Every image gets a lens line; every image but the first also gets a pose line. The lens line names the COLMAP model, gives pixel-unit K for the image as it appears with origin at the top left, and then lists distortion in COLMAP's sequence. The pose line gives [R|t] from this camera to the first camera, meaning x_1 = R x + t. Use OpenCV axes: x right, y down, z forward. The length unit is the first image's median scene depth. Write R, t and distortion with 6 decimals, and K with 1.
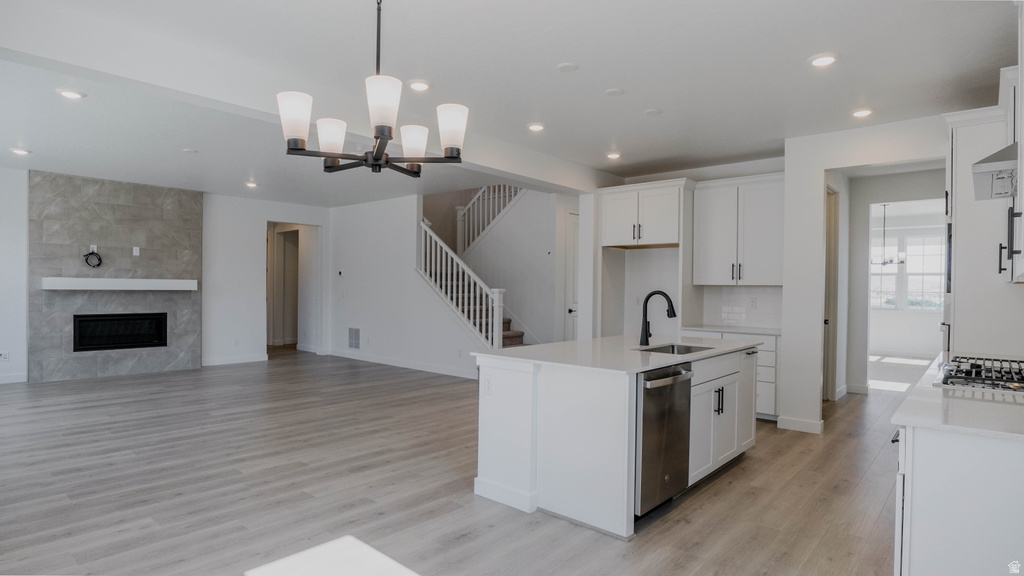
lens RADIAL K [[559.6, 0, 513.9], [0, 559.6, 291.0], [0, 0, 1]] dist [-0.033191, 0.005384]
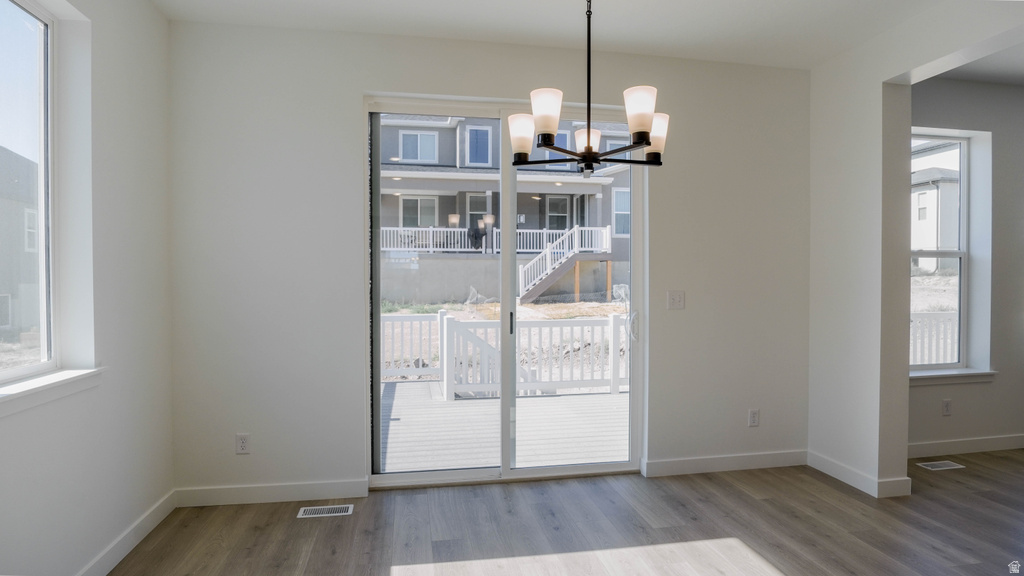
lens RADIAL K [[559.6, 0, 508.7], [0, 559.6, 290.8], [0, 0, 1]] dist [-0.033191, 0.005384]
pose [[-0.616248, 0.004271, -0.787541, 0.177018], [-0.010850, 0.999844, 0.013912, -0.000300], [0.787477, 0.017119, -0.616106, 0.390897]]
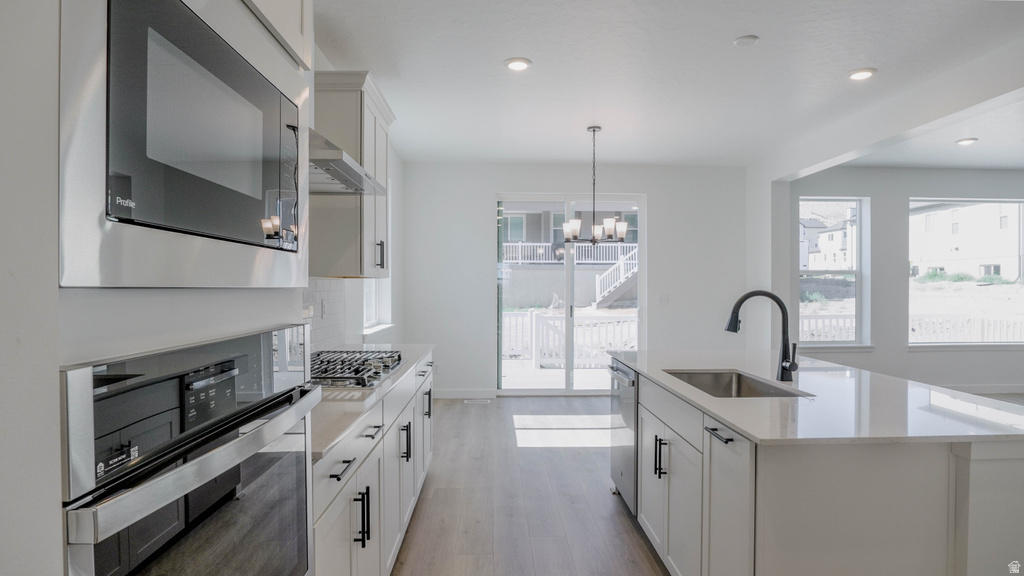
lens RADIAL K [[559.6, 0, 509.9], [0, 559.6, 296.3], [0, 0, 1]] dist [-0.033191, 0.005384]
pose [[-0.726468, -0.000801, -0.687200, 0.497164], [-0.012920, 0.999838, 0.012494, 0.000276], [0.687079, 0.017955, -0.726361, 0.692049]]
